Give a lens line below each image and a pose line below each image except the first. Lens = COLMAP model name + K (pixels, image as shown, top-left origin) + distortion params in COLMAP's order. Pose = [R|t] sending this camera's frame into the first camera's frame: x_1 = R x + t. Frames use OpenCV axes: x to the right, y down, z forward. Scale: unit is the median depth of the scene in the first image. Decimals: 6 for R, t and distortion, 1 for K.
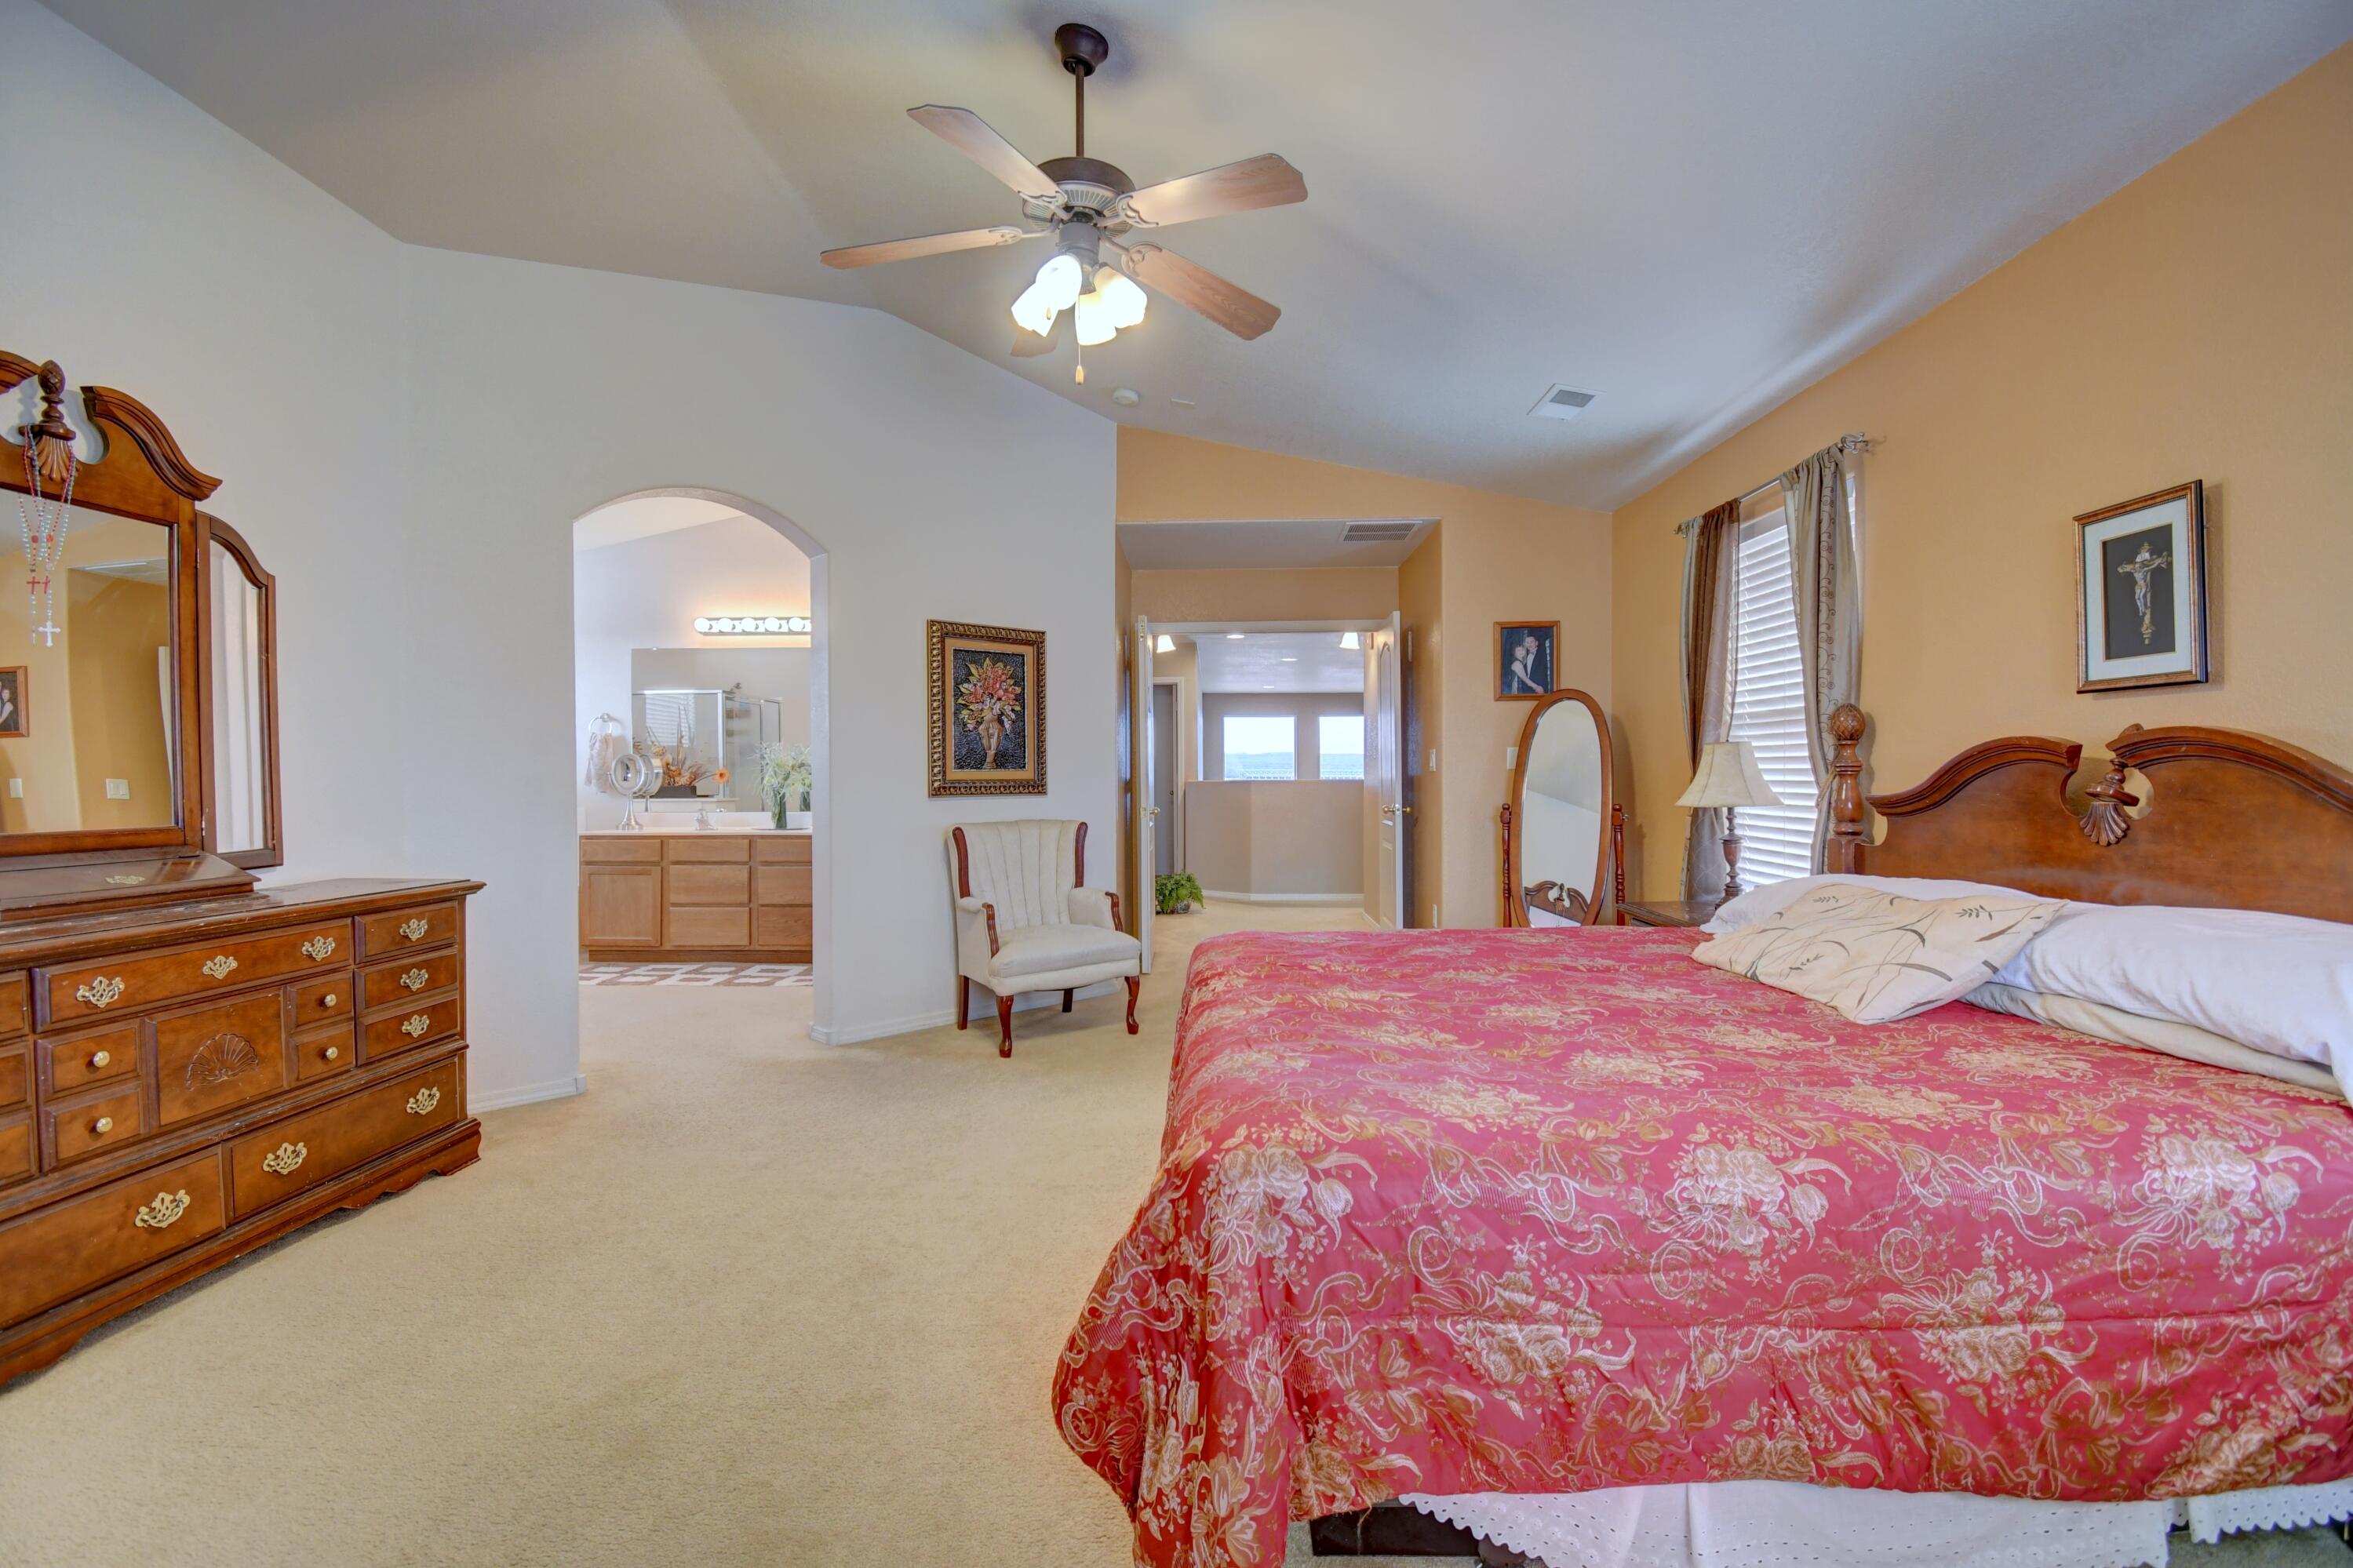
lens RADIAL K [[1034.5, 0, 1174.8], [0, 1034.5, 780.8], [0, 0, 1]] dist [0.036003, -0.037334]
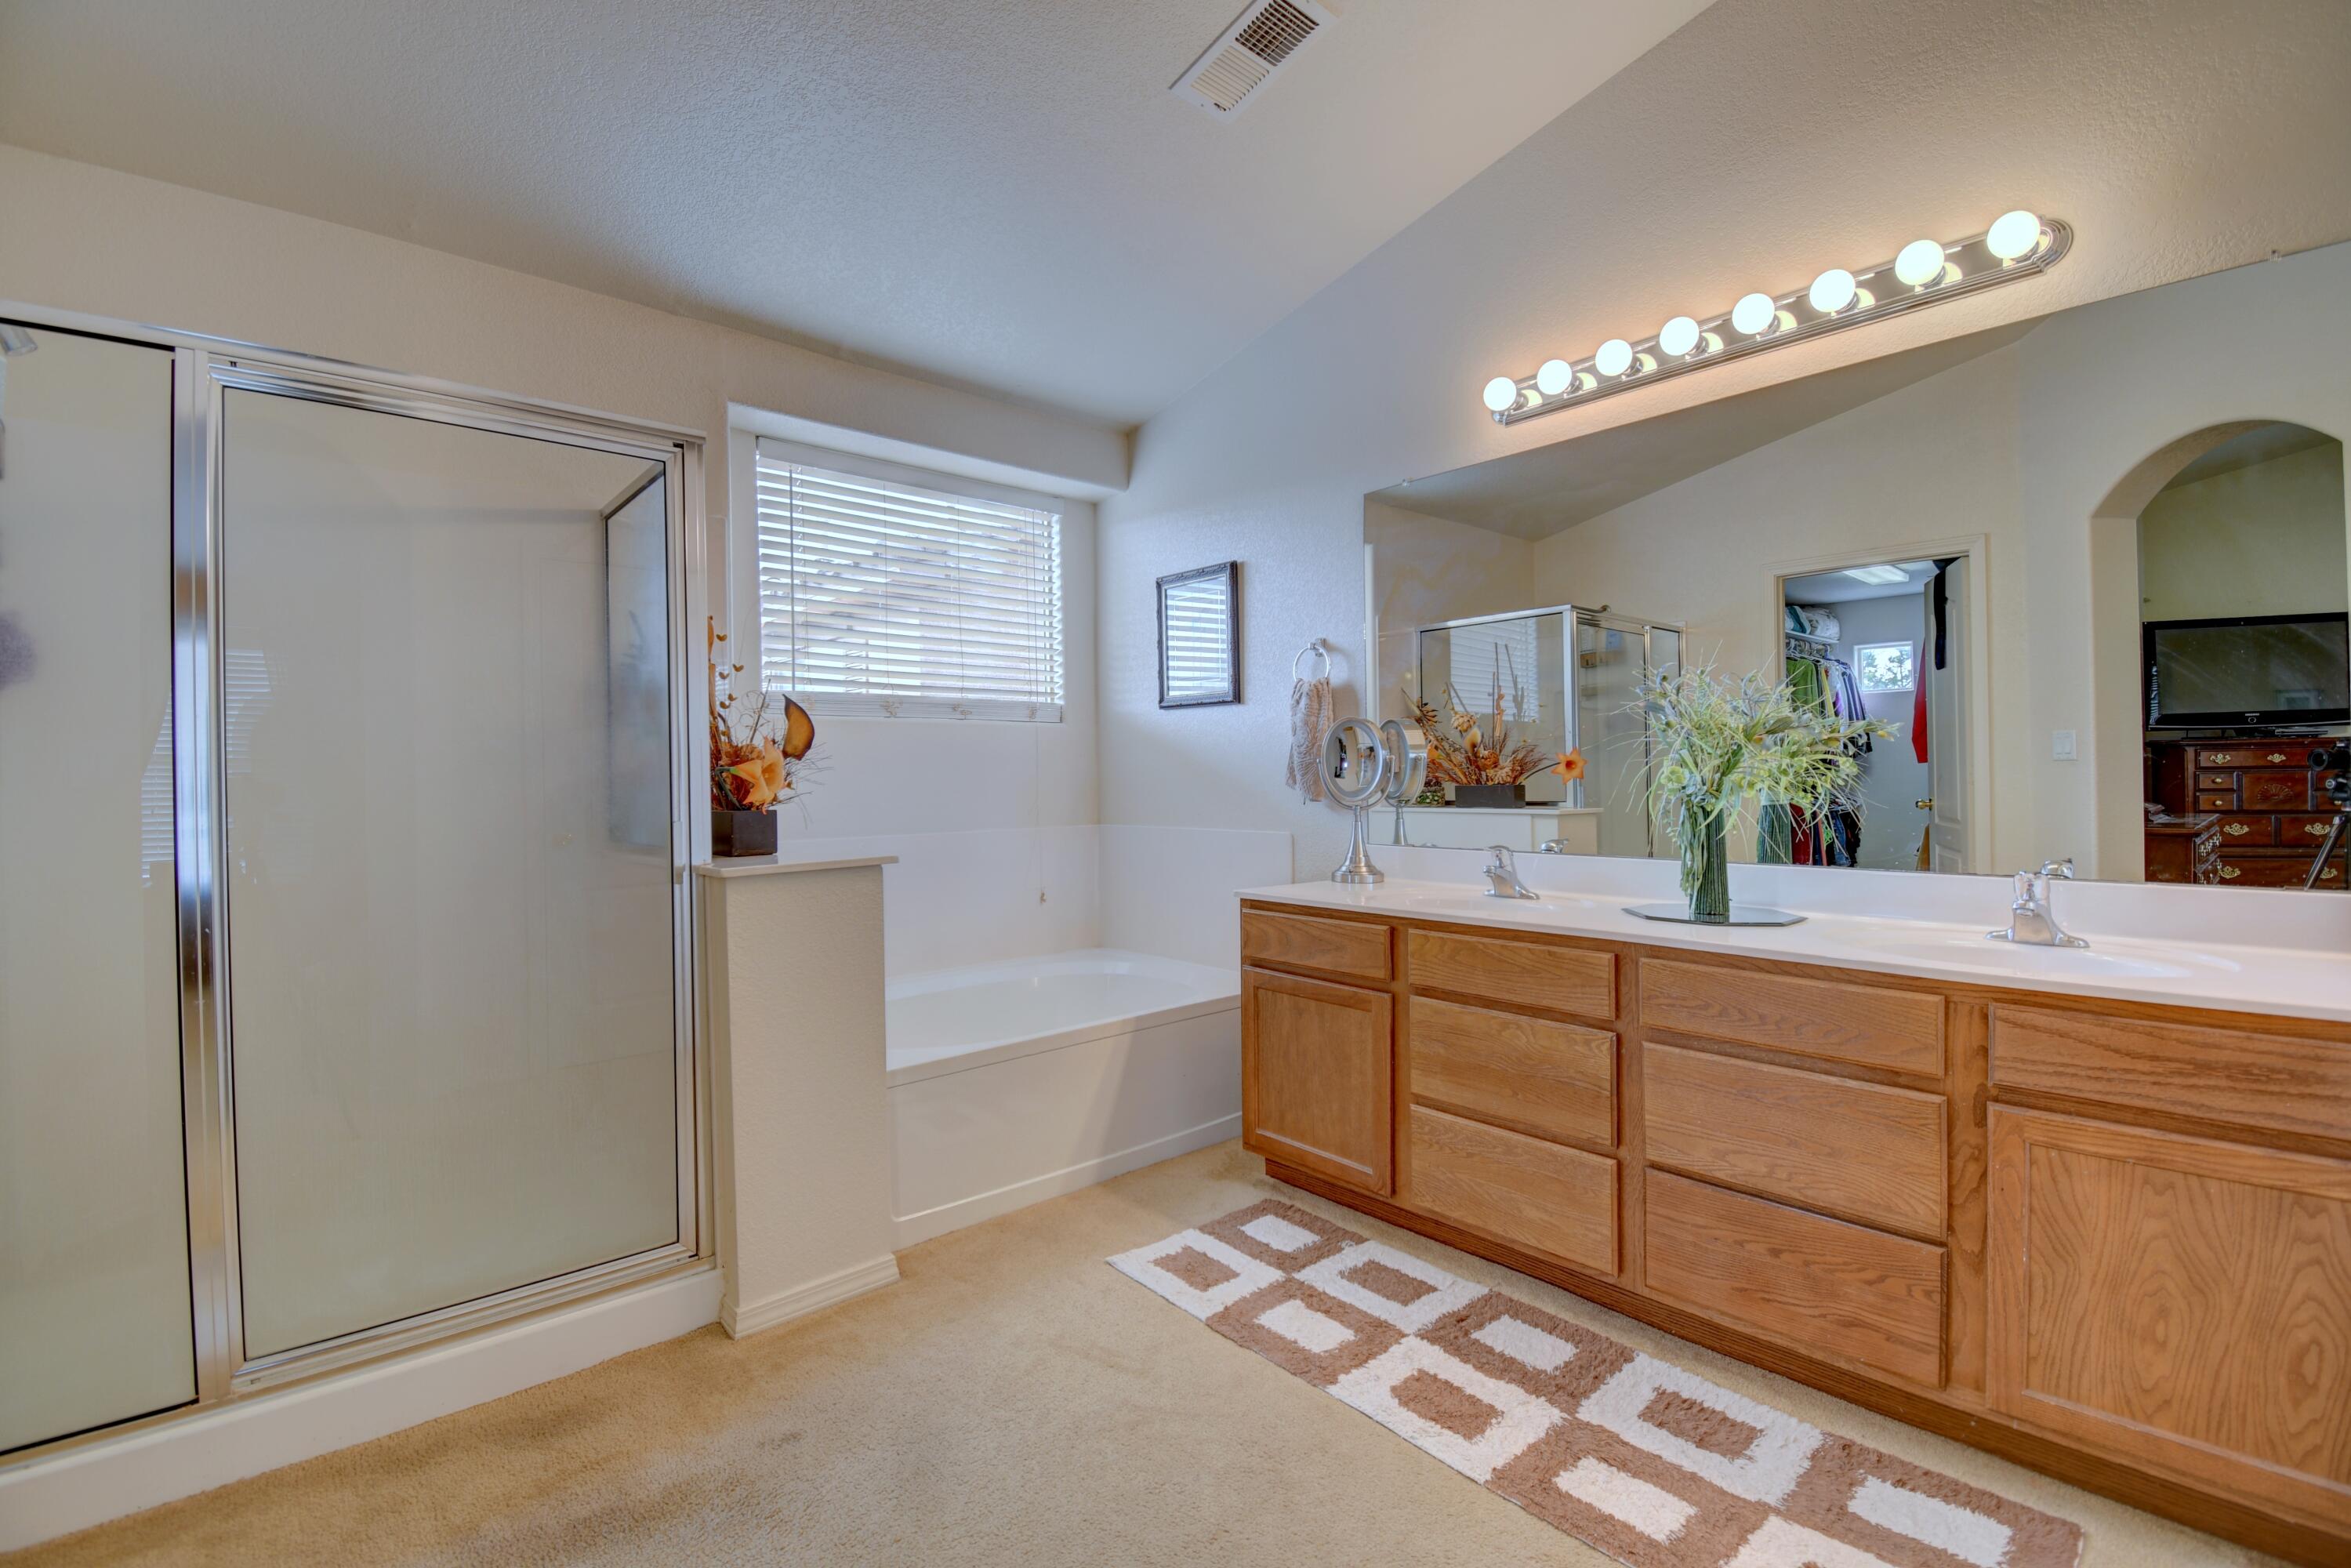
lens RADIAL K [[1033.8, 0, 1173.8], [0, 1033.8, 780.8], [0, 0, 1]] dist [0.036003, -0.037334]
pose [[0.695182, 0.000142, -0.718834, -0.249438], [0.004176, 0.999982, 0.004236, -0.000576], [0.718822, -0.005947, 0.695169, 0.620763]]
